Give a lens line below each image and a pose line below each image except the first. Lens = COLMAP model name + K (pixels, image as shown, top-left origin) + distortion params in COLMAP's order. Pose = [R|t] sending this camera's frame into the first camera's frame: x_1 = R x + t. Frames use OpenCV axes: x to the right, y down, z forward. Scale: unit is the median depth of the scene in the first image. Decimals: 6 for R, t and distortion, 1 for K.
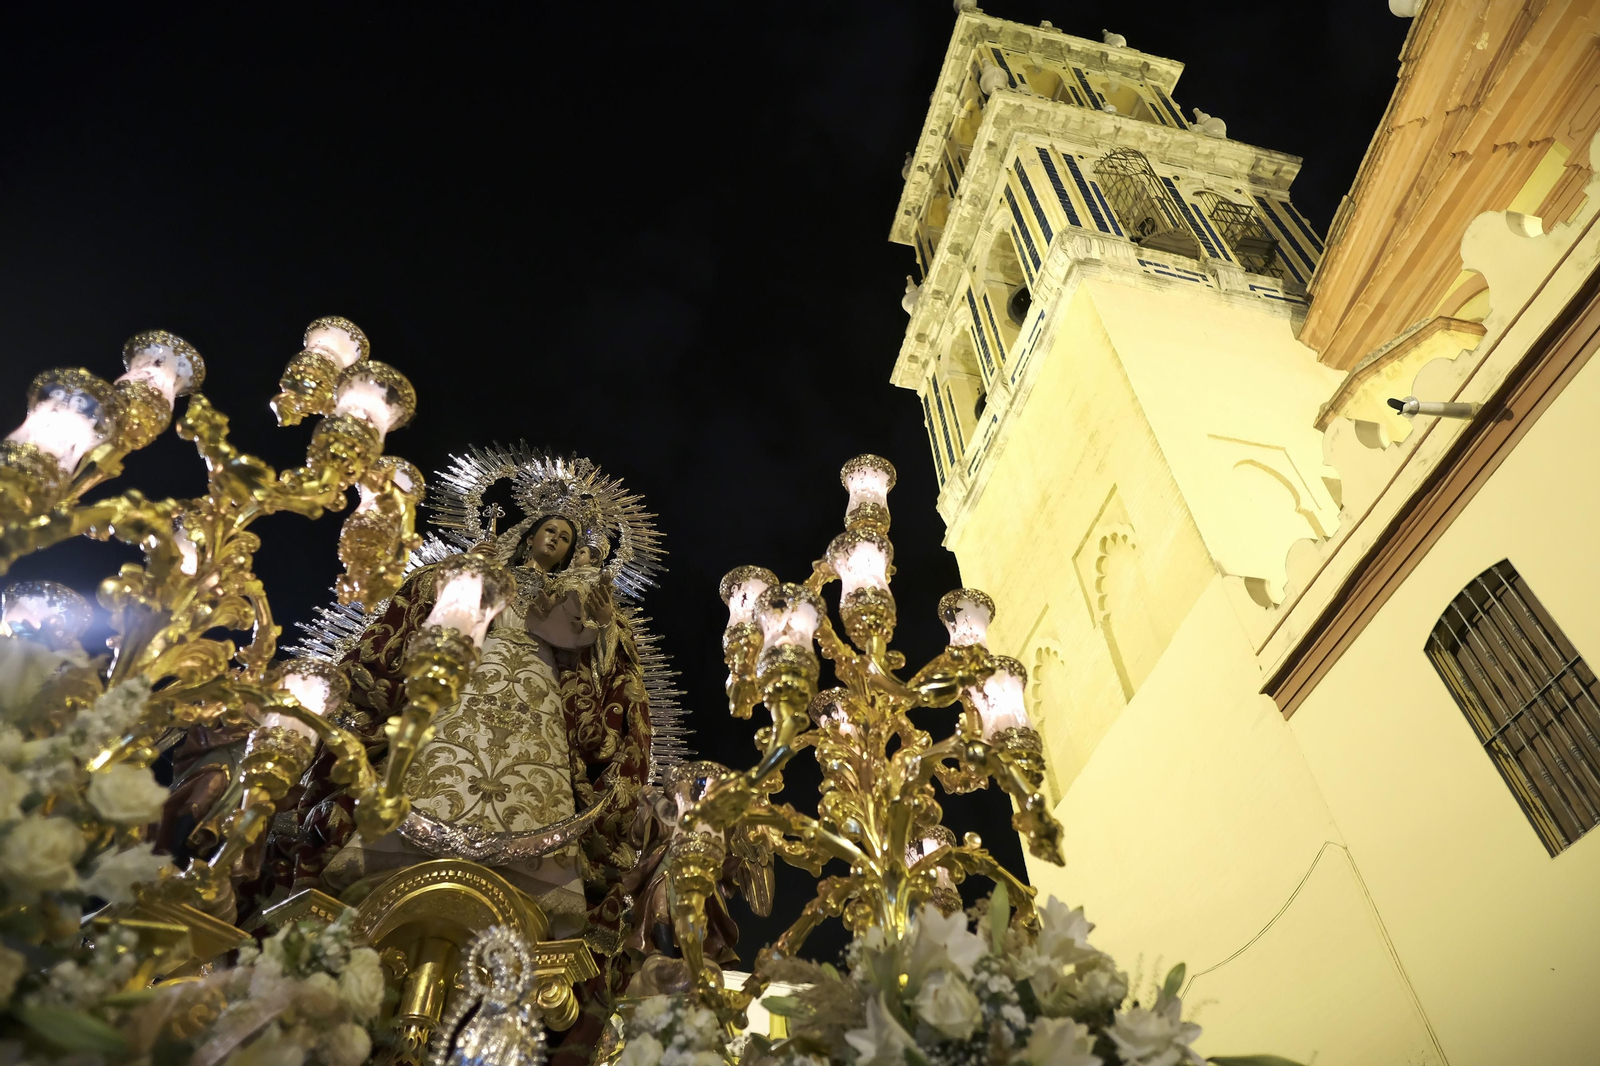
lens RADIAL K [[1085.8, 0, 810.5], [0, 1085.8, 513.3], [0, 0, 1]] dist [0.006859, 0.000901]
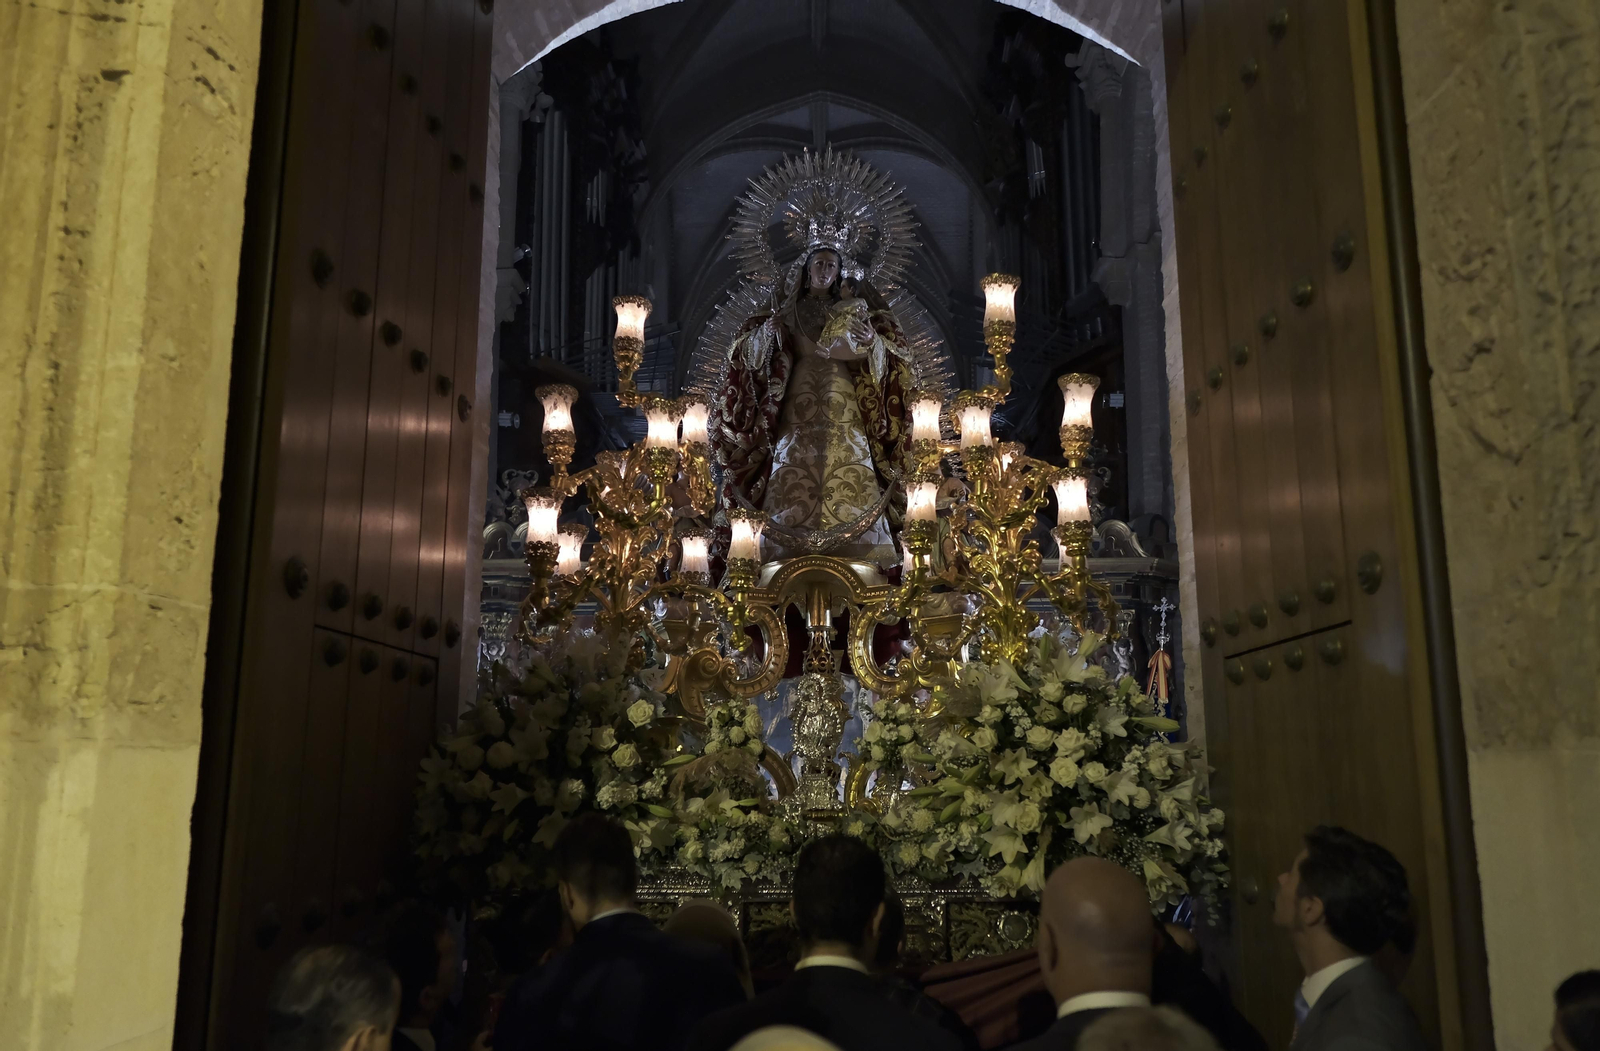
lens RADIAL K [[1116.9, 0, 801.2], [0, 1116.9, 559.4], [0, 0, 1]] dist [0.007505, 0.000815]
pose [[0.891450, -0.065241, -0.448399, 0.403524], [0.333013, 0.765405, 0.550689, -0.576290], [0.307279, -0.640234, 0.704046, -0.238370]]
